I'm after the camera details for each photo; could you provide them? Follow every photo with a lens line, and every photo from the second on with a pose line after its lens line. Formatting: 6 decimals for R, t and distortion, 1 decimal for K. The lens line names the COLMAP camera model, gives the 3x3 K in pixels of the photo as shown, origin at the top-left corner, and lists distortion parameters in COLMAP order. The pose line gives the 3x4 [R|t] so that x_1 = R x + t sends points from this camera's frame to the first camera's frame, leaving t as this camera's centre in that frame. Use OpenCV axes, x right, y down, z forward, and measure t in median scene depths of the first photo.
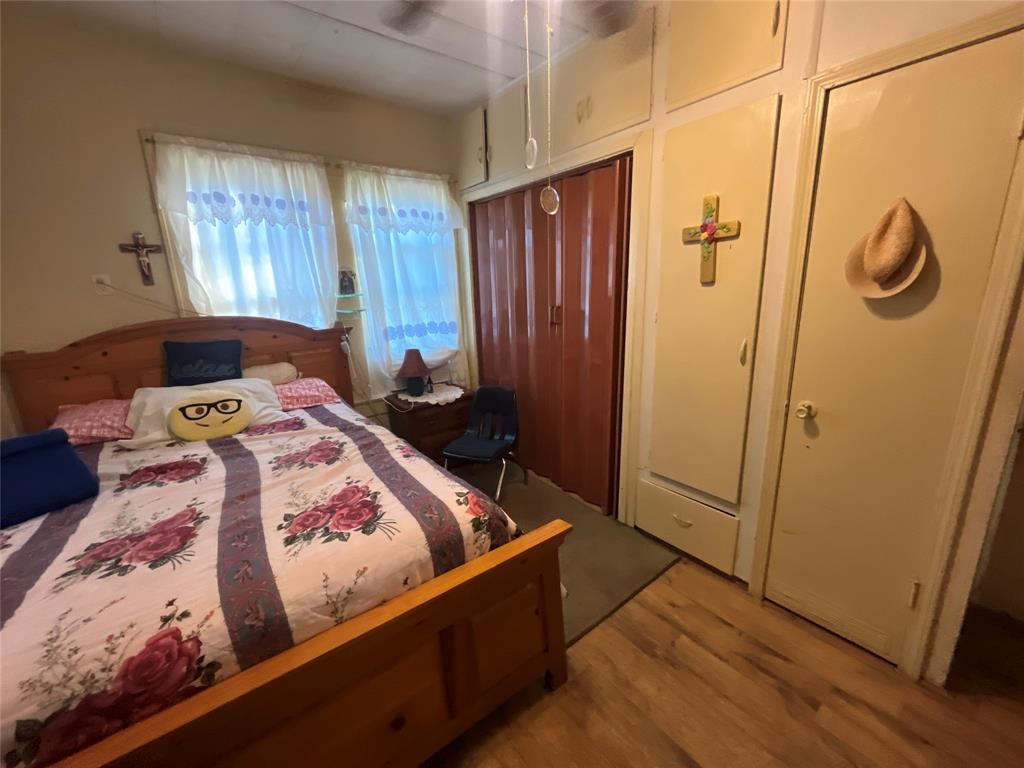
lens RADIAL K [[415.2, 0, 512.0], [0, 415.2, 384.0], [0, 0, 1]] dist [-0.001634, -0.000070]
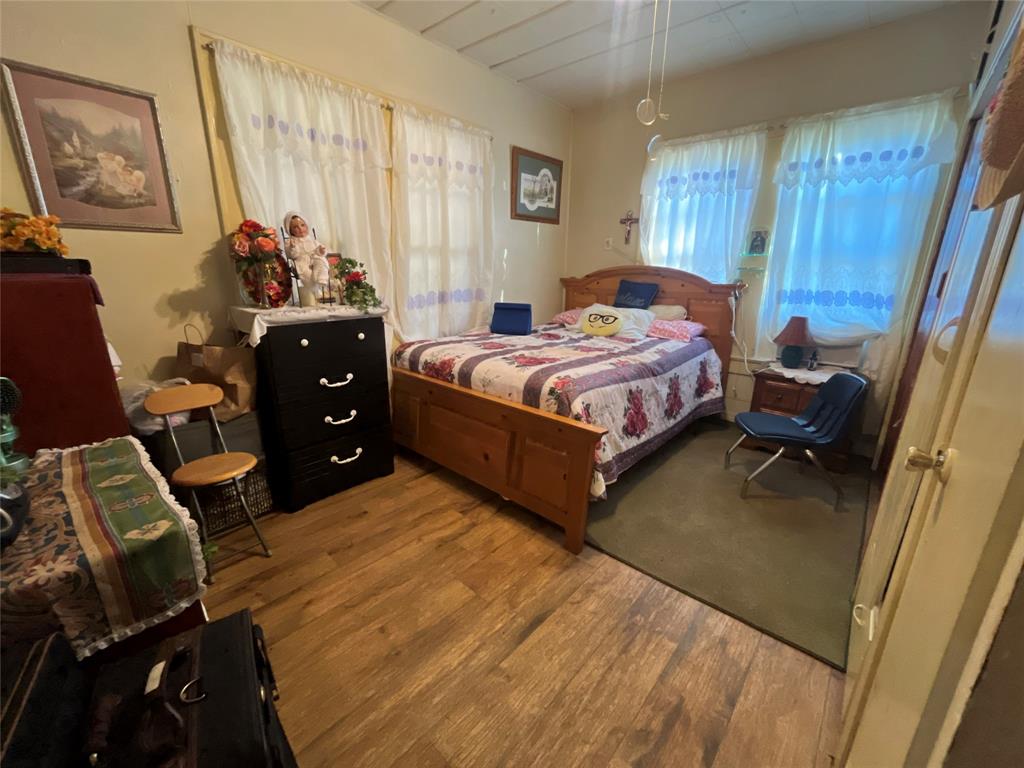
lens RADIAL K [[415.2, 0, 512.0], [0, 415.2, 384.0], [0, 0, 1]] dist [-0.001634, -0.000070]
pose [[0.183684, 0.294822, -0.937731, 0.669080], [-0.254459, 0.935707, 0.244342, -0.007900], [0.949479, 0.193733, 0.246894, 0.253134]]
